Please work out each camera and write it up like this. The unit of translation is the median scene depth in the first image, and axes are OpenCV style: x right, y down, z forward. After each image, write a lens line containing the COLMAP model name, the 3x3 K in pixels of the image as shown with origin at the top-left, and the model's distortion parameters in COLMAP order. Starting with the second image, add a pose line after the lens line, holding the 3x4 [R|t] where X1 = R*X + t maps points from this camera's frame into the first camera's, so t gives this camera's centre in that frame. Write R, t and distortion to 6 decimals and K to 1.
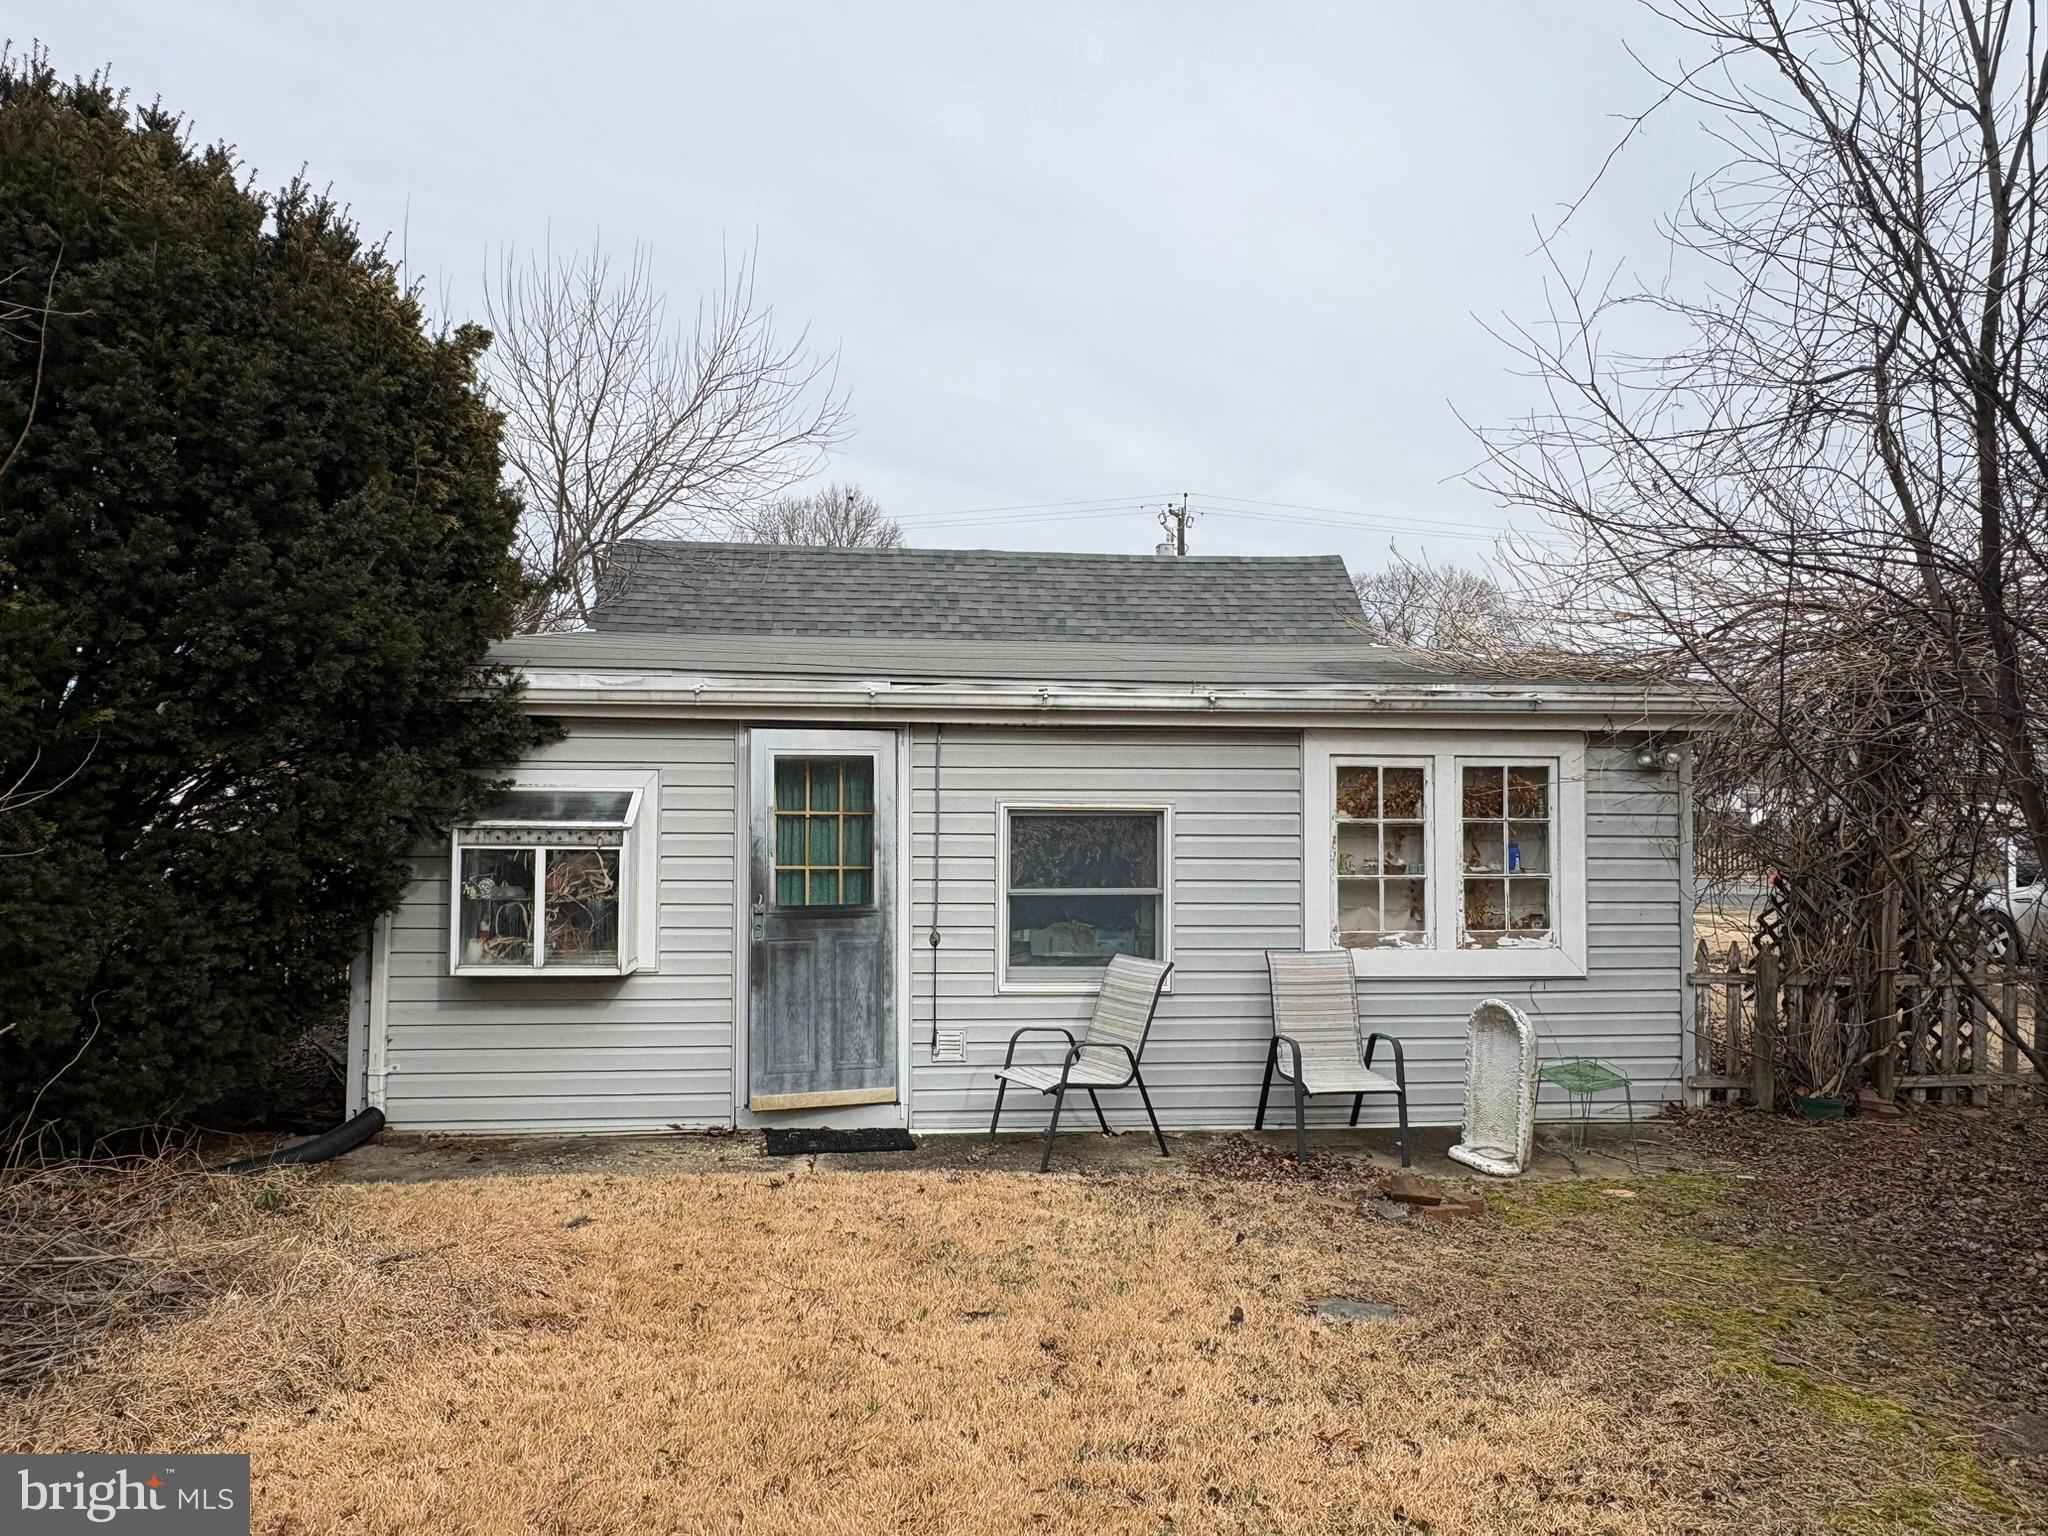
lens RADIAL K [[1378.5, 0, 1024.0], [0, 1378.5, 768.0], [0, 0, 1]] dist [-0.003027, -0.000743]
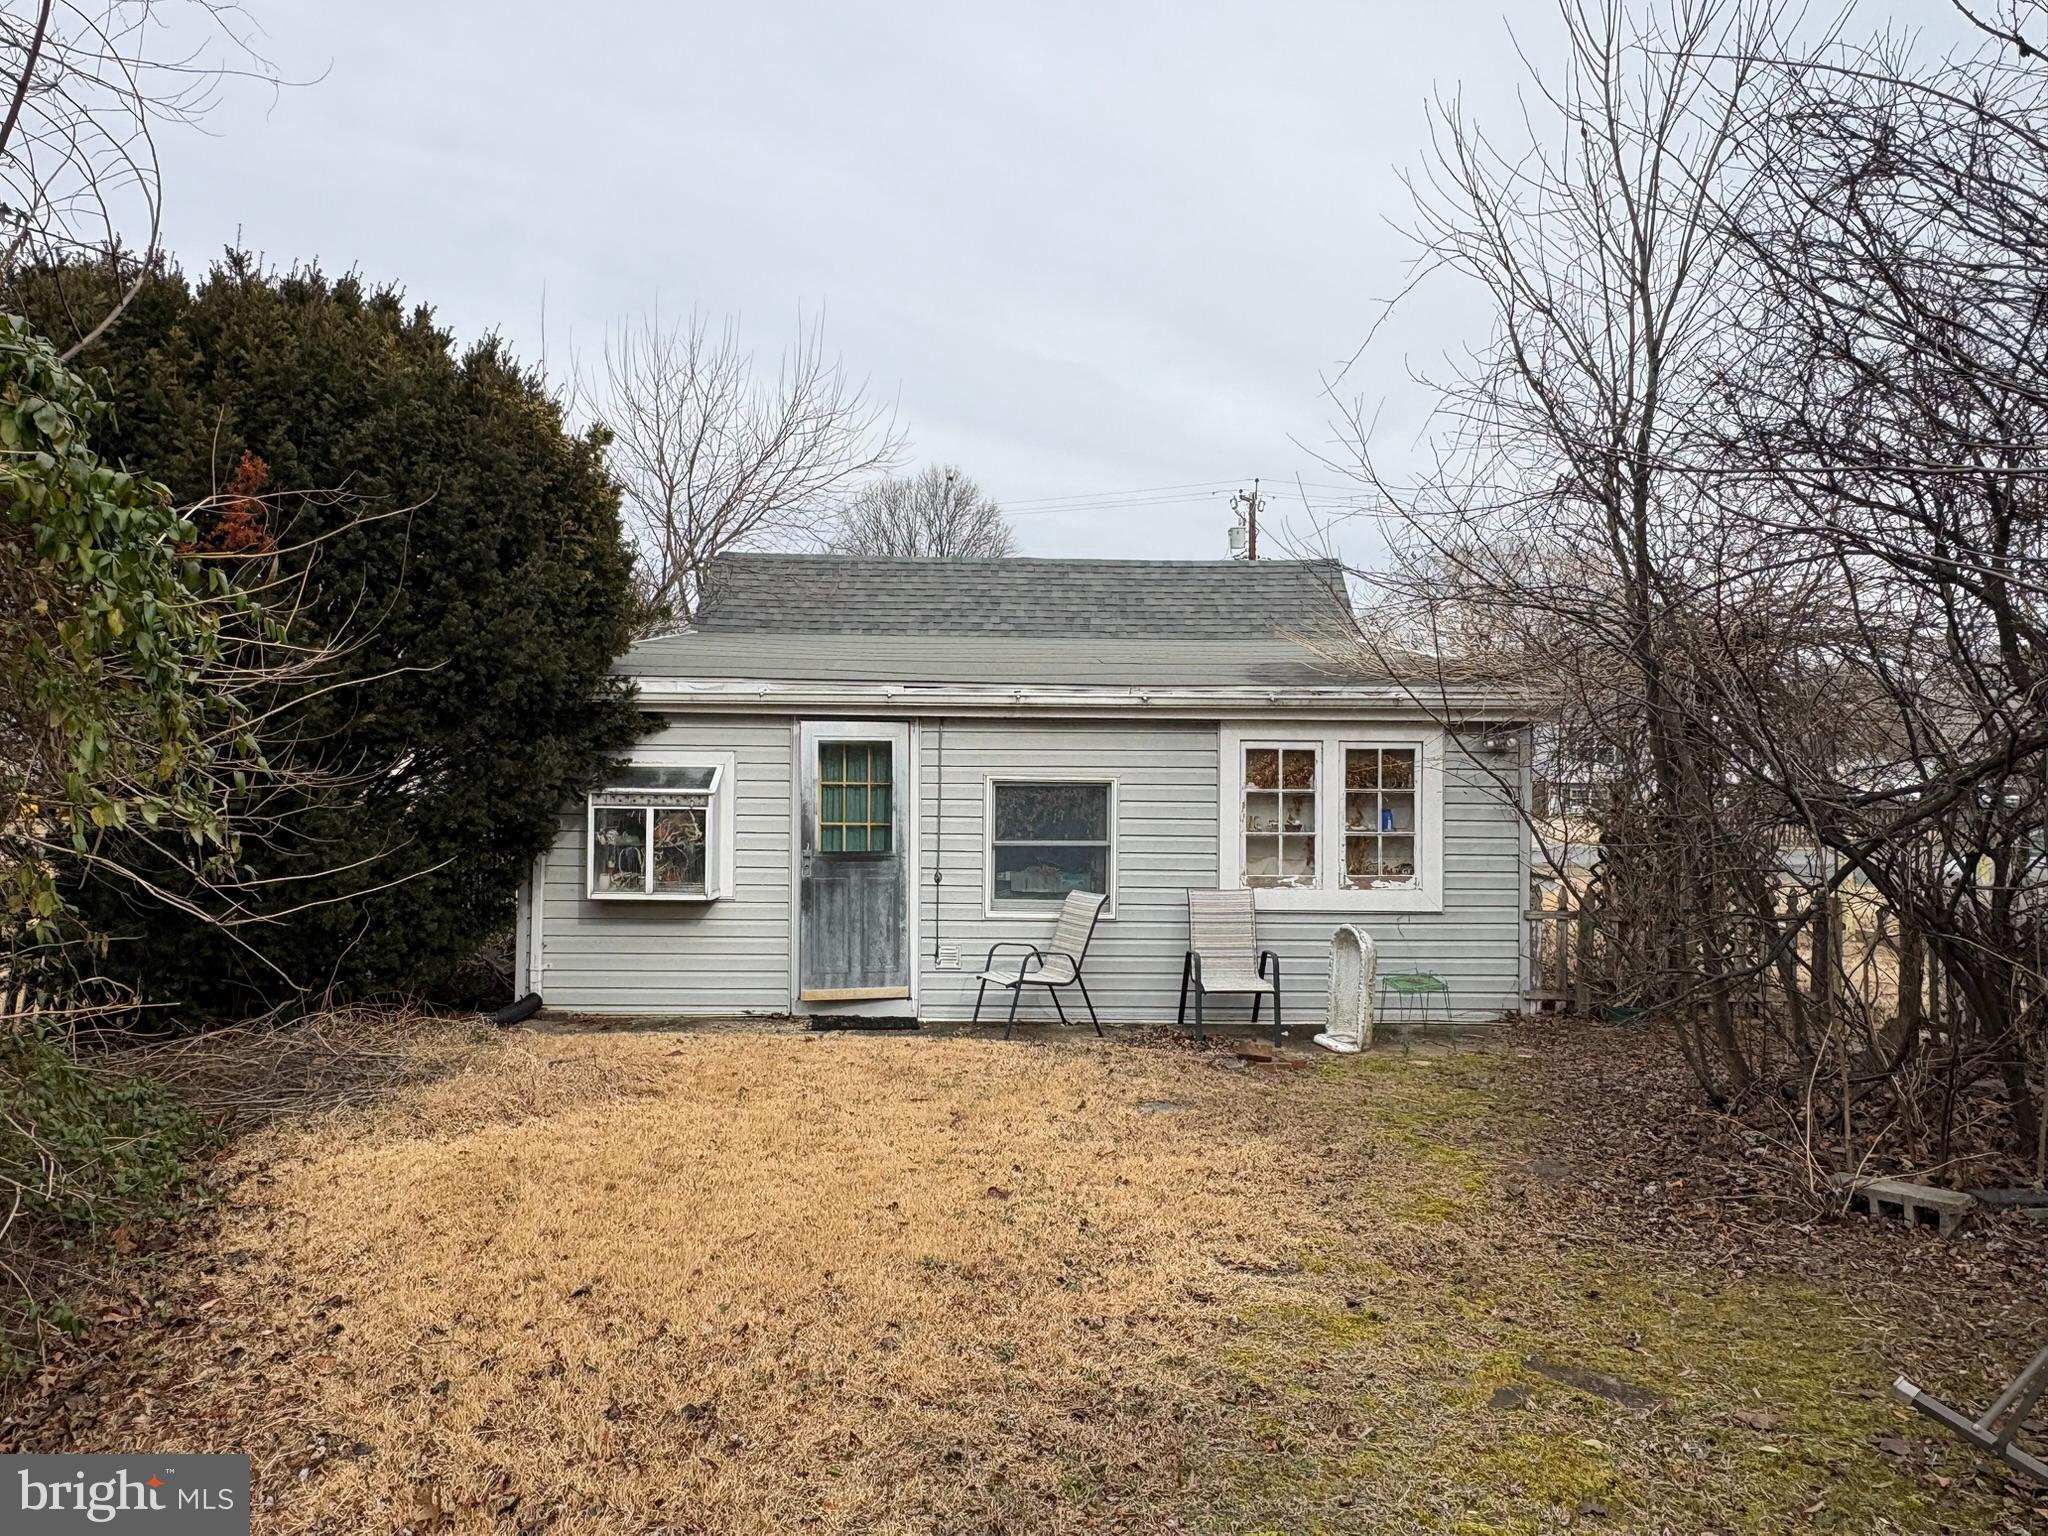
lens RADIAL K [[1378.5, 0, 1024.0], [0, 1378.5, 768.0], [0, 0, 1]] dist [-0.003027, -0.000743]
pose [[0.996929, 0.002328, -0.078276, 0.123534], [-0.000652, 0.999770, 0.021440, -0.011211], [0.078308, -0.021323, 0.996701, -0.327402]]
